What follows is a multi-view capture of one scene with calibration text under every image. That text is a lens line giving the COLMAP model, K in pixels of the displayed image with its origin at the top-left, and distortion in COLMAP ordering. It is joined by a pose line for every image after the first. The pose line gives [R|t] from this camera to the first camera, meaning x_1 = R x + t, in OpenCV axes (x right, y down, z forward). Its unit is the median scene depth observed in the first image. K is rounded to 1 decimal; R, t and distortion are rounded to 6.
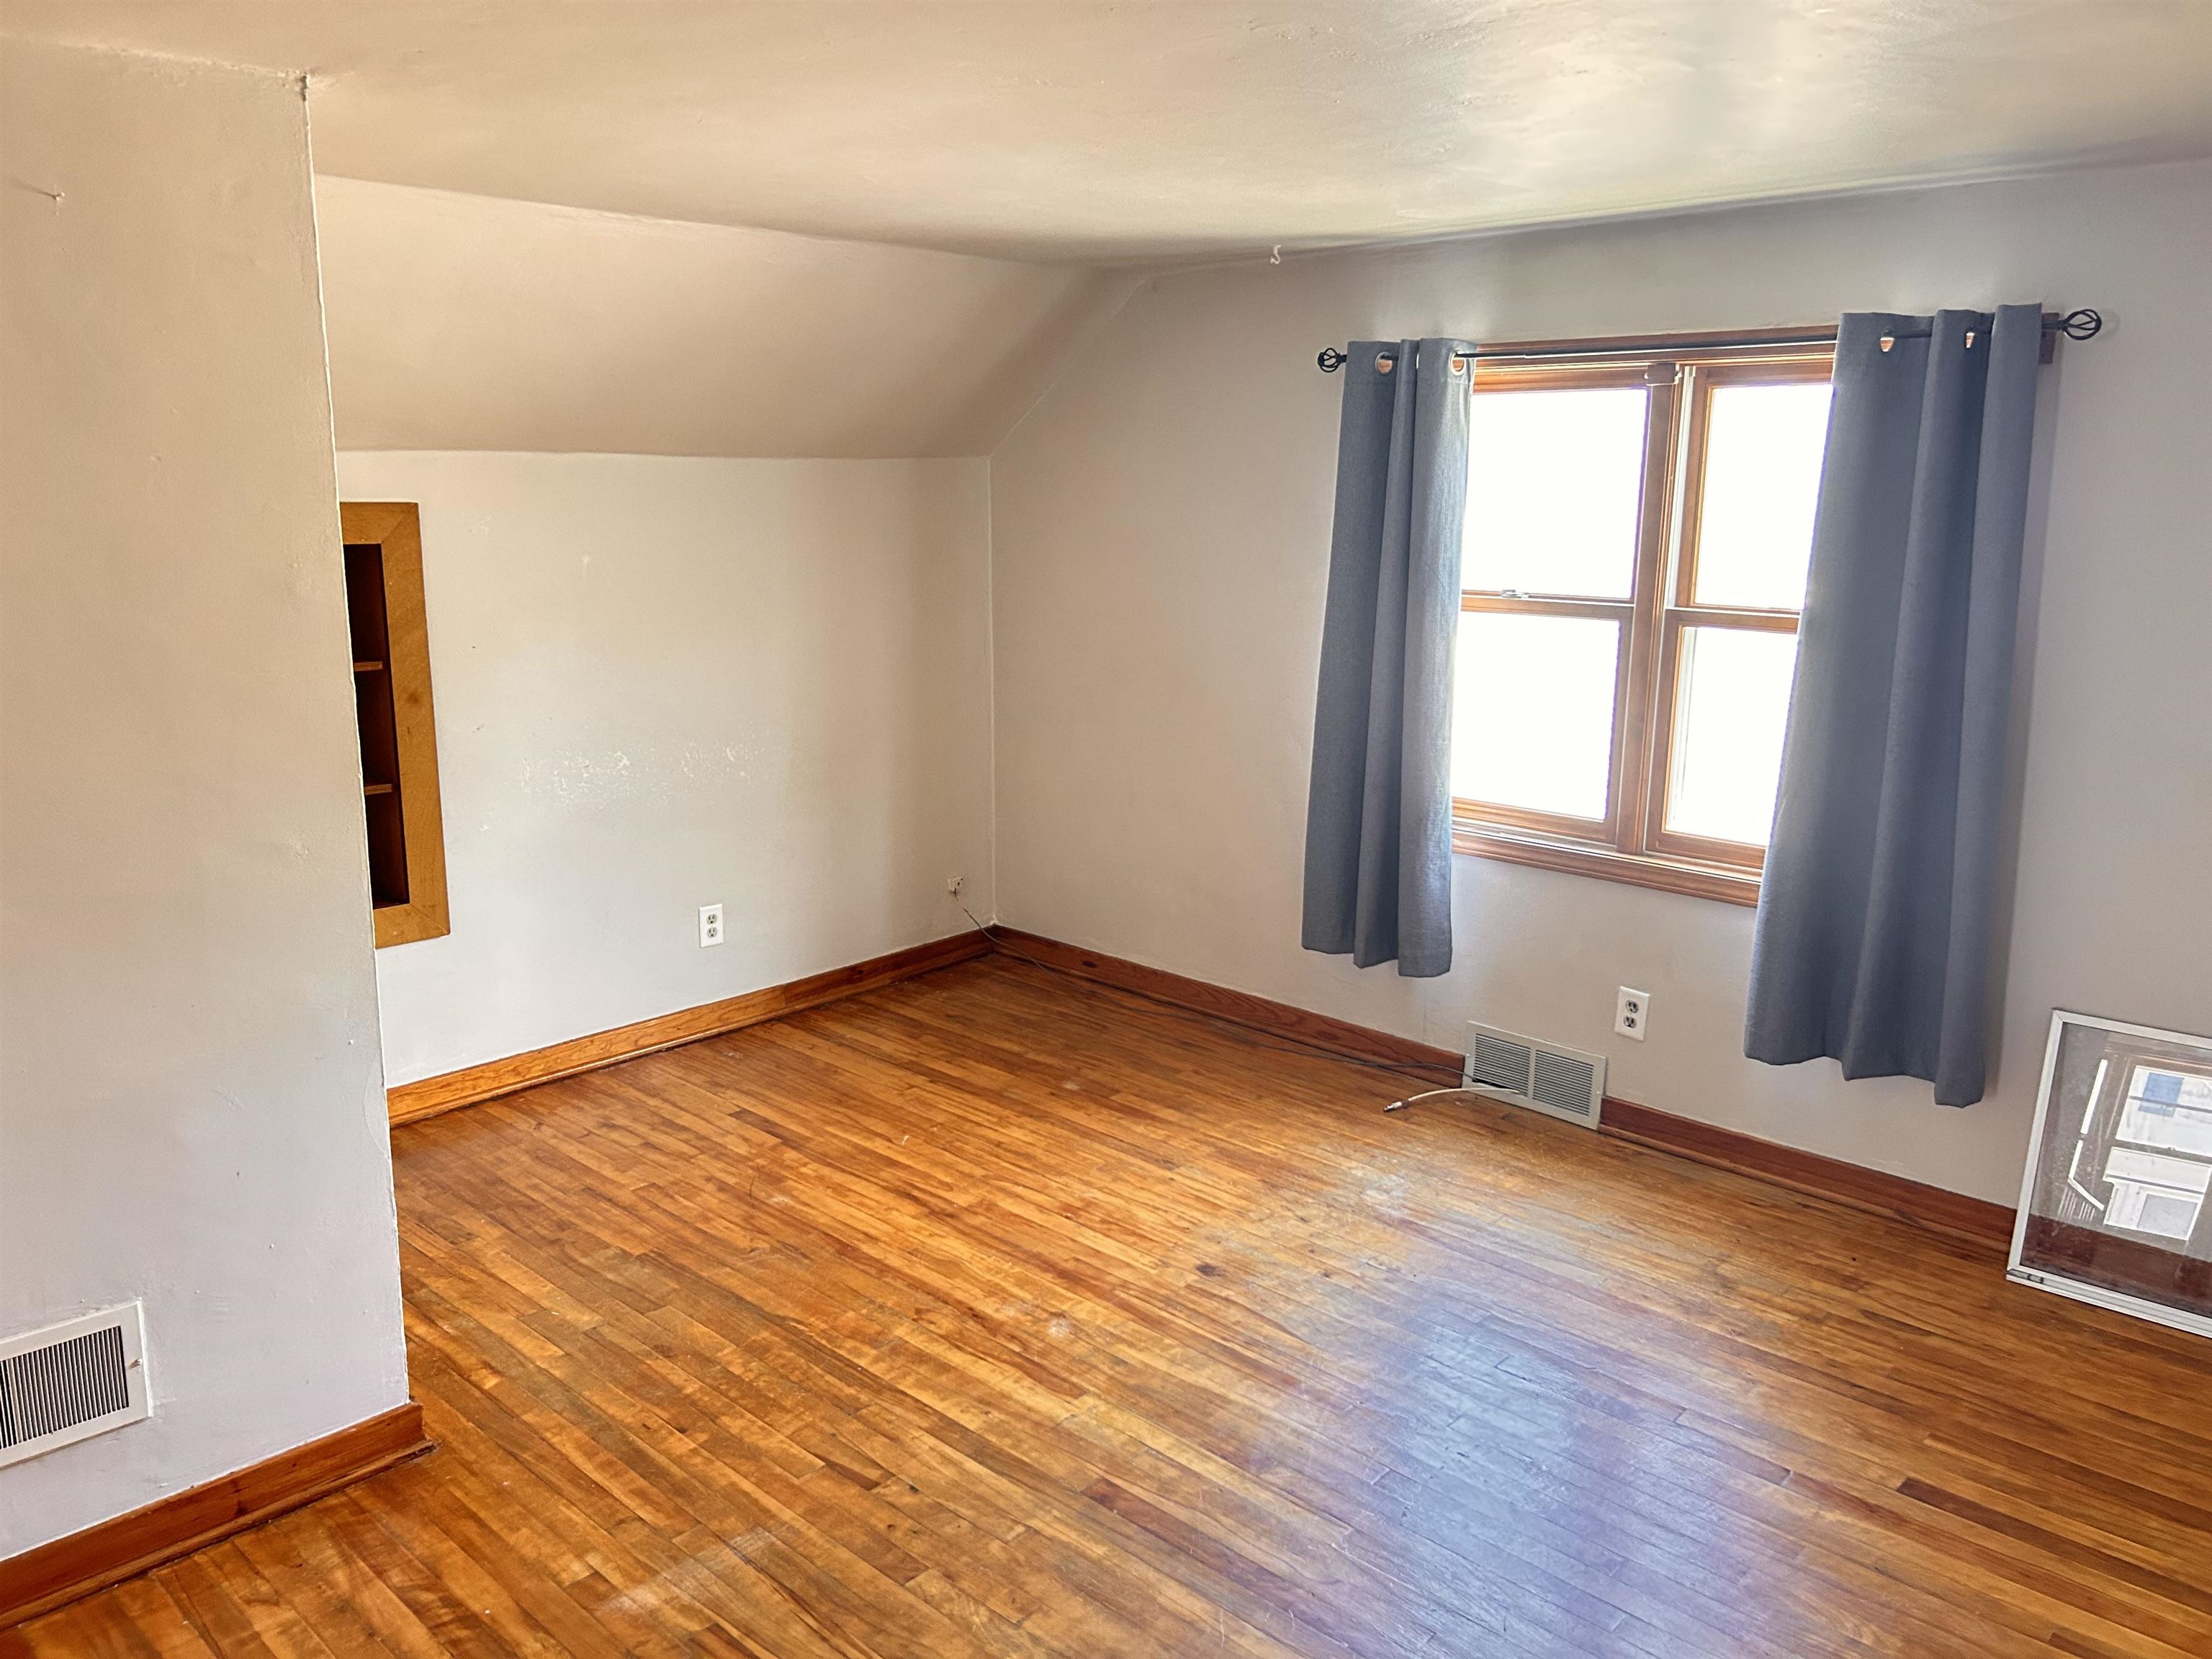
lens RADIAL K [[1684.2, 0, 1103.2], [0, 1684.2, 834.7], [0, 0, 1]] dist [0.051665, -0.041301]
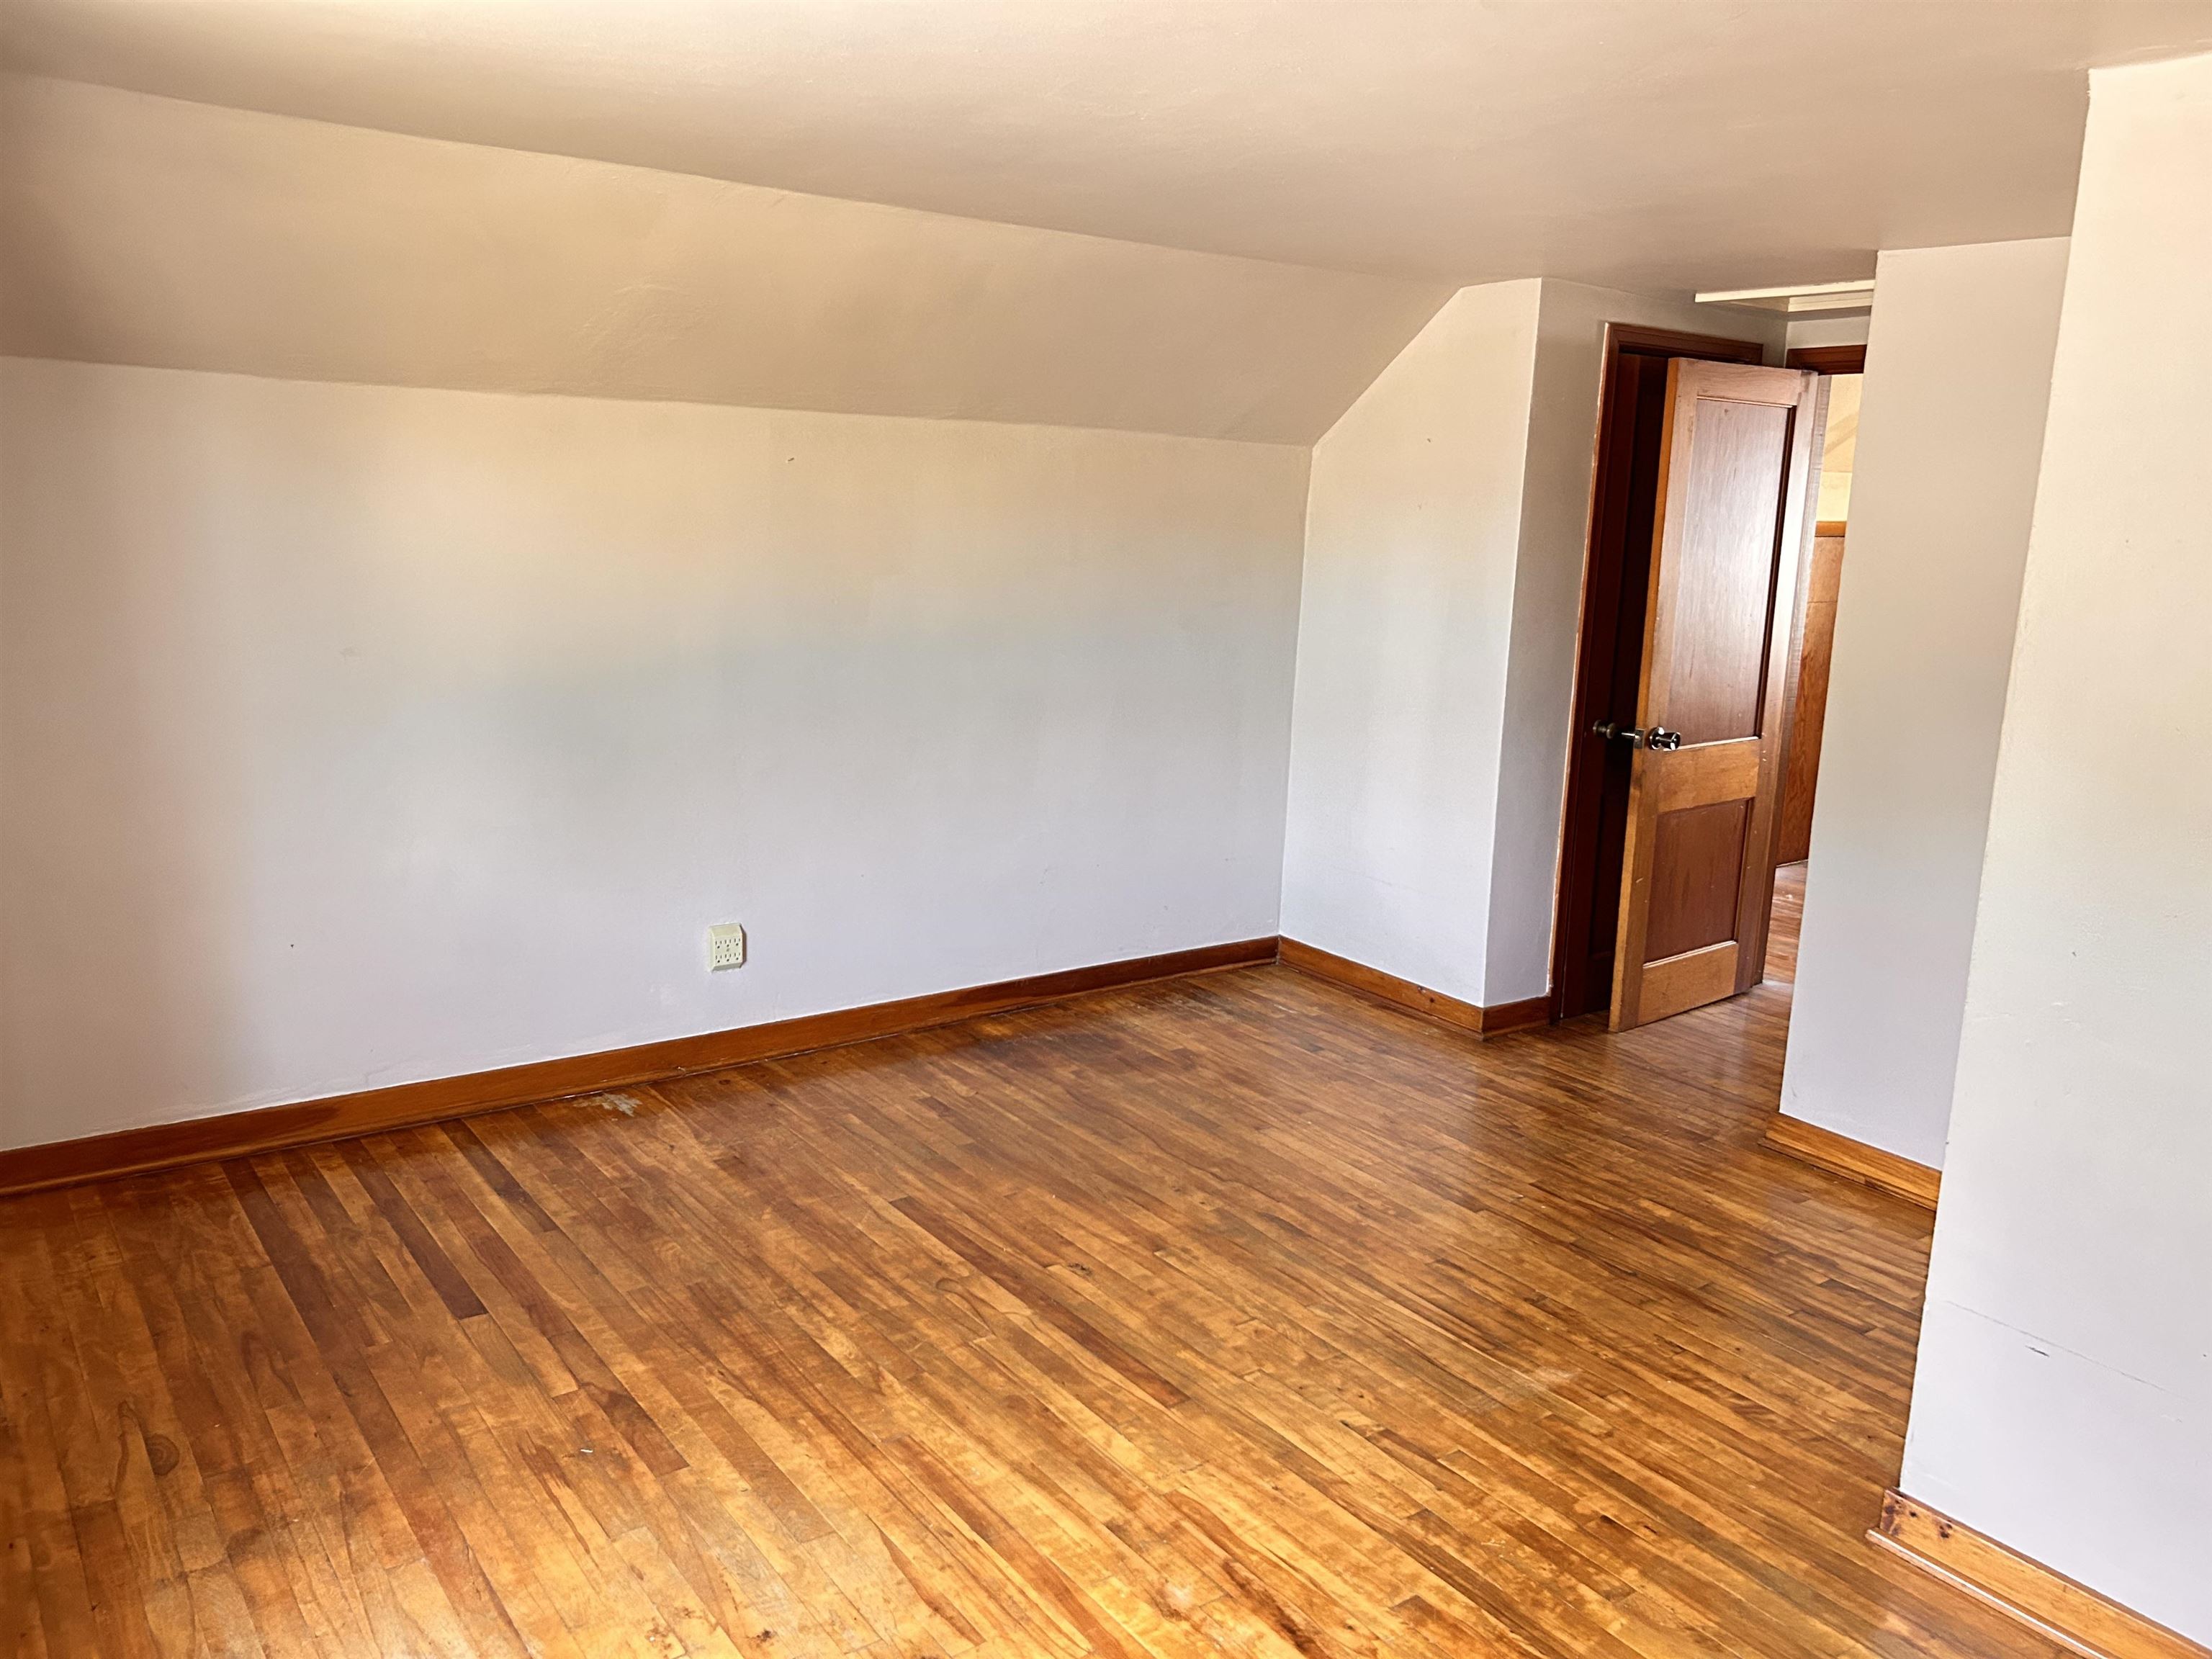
lens RADIAL K [[1684.2, 0, 1105.6], [0, 1684.2, 828.8], [0, 0, 1]] dist [0.051665, -0.041301]
pose [[-0.984313, -0.079715, 0.157395, -0.094726], [-0.011208, 0.918558, 0.395126, -0.353503], [-0.176074, 0.387164, -0.905043, 1.730593]]
